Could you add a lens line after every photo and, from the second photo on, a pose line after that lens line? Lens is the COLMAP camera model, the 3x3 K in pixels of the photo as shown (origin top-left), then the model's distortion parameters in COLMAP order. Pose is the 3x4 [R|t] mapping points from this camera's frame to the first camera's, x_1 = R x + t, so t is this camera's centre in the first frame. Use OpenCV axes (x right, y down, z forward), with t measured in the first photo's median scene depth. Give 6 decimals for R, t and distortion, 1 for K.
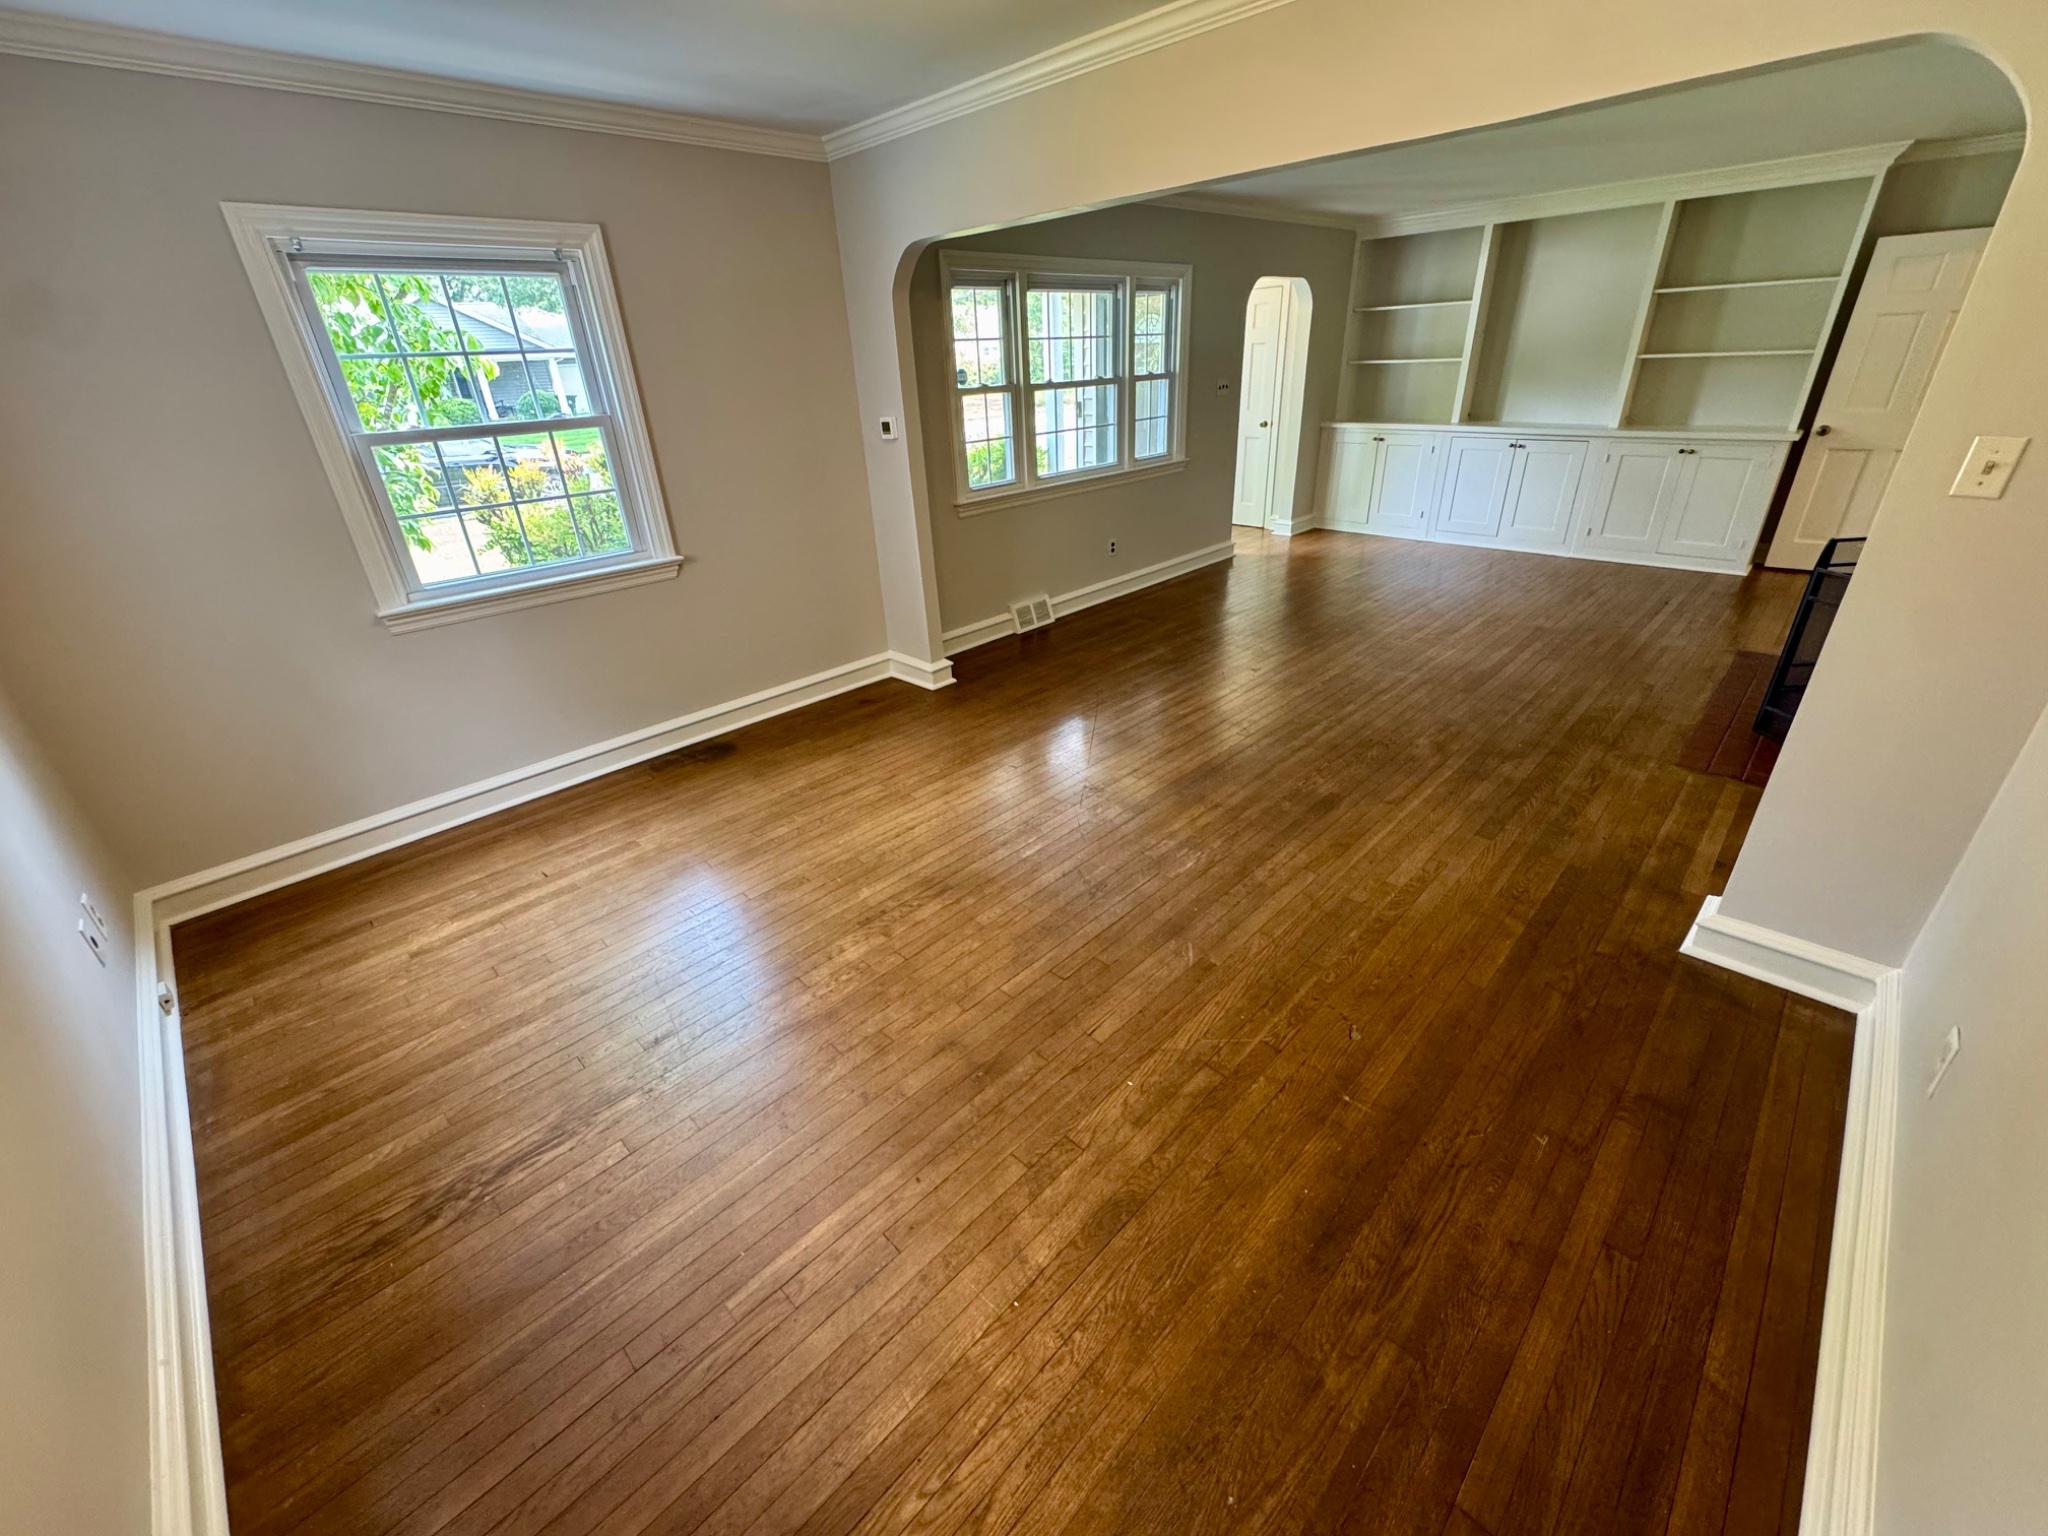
lens RADIAL K [[820.7, 0, 1024.0], [0, 820.7, 768.0], [0, 0, 1]] dist [-0.000194, 0.000235]
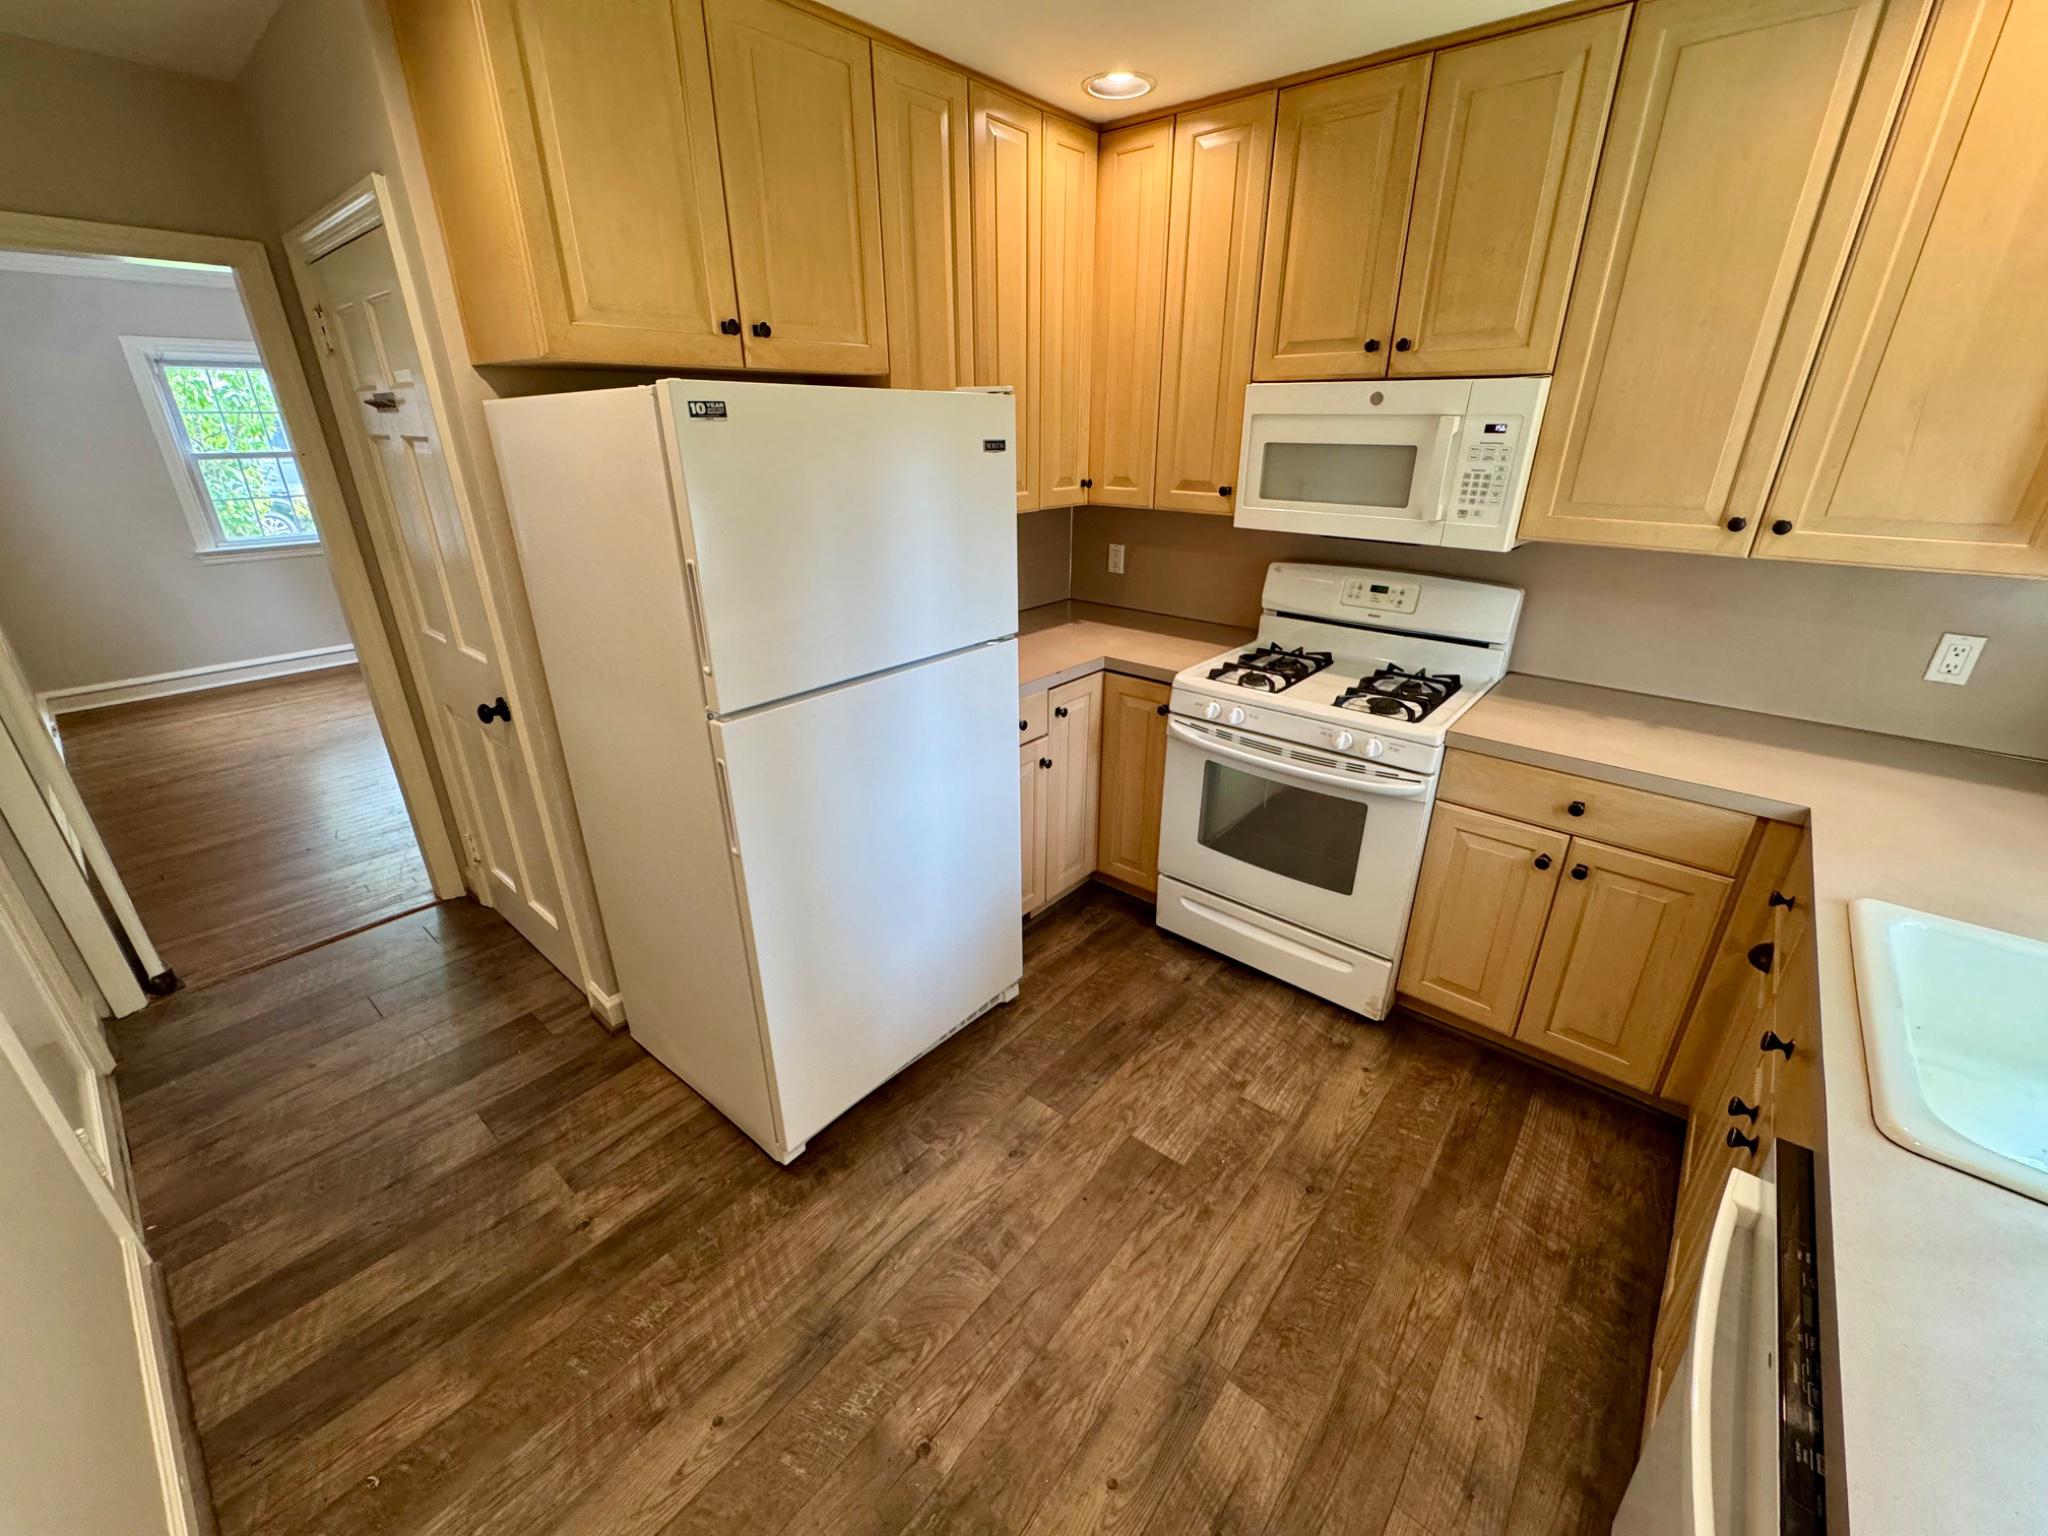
lens RADIAL K [[820.7, 0, 1024.0], [0, 820.7, 768.0], [0, 0, 1]] dist [-0.000194, 0.000235]
pose [[0.996311, 0.019017, 0.083684, 0.993294], [-0.012824, 0.997181, -0.073934, 0.449059], [-0.084854, 0.072588, 0.993746, -1.018496]]
